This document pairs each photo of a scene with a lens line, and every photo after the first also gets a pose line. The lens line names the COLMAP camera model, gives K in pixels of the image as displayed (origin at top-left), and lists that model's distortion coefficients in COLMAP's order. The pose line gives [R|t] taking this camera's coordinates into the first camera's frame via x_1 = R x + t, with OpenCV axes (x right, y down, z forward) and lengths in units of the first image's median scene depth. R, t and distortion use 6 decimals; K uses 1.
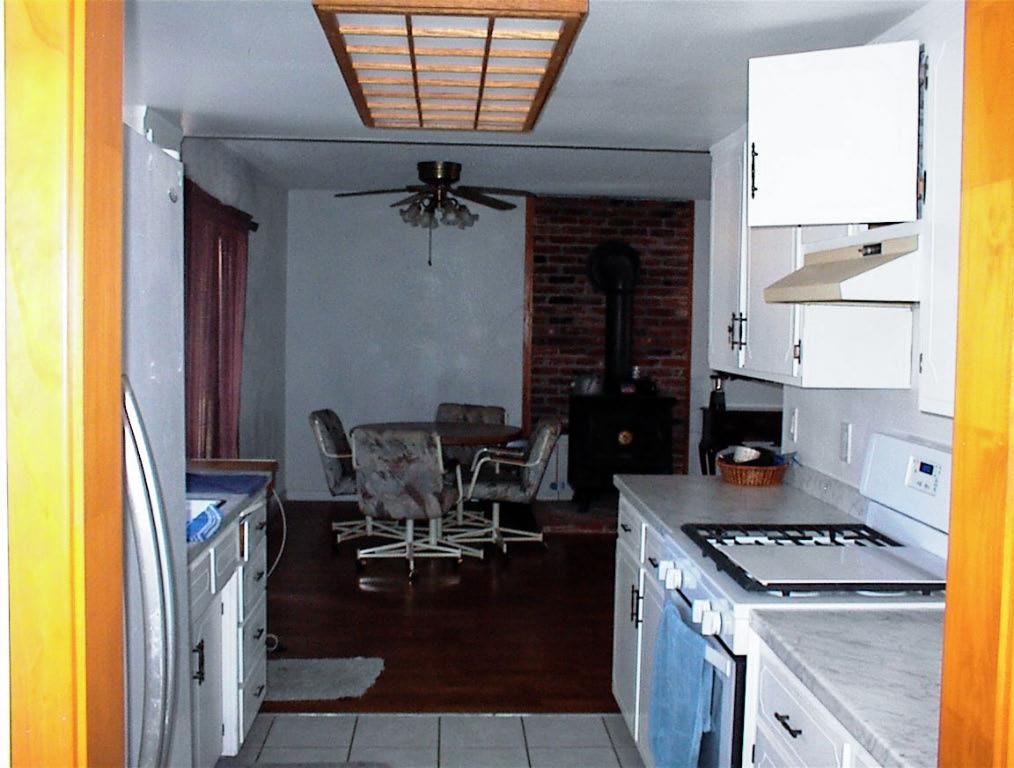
lens RADIAL K [[1124.9, 0, 503.8], [0, 1124.9, 383.5], [0, 0, 1]] dist [-0.085722, 0.000000]
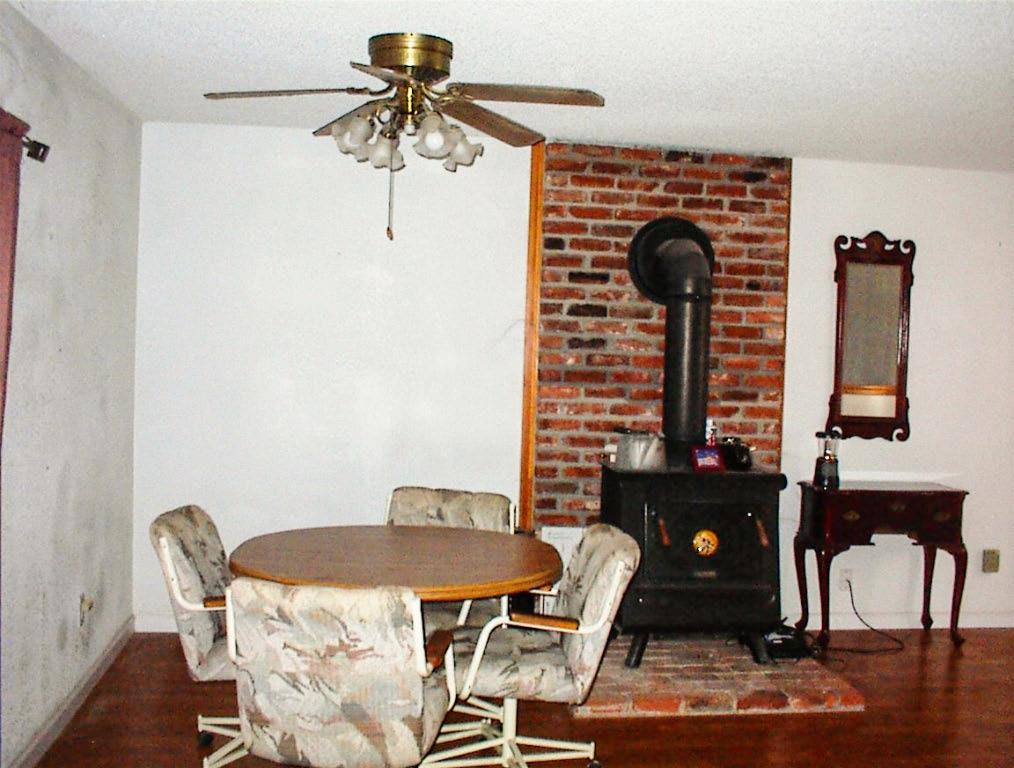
lens RADIAL K [[1124.9, 0, 511.2], [0, 1124.9, 384.9], [0, 0, 1]] dist [-0.085722, 0.000000]
pose [[0.996522, 0.009844, 0.082752, -0.041838], [-0.008865, 0.999886, -0.012196, -0.025255], [-0.082862, 0.011420, 0.996496, 0.388000]]
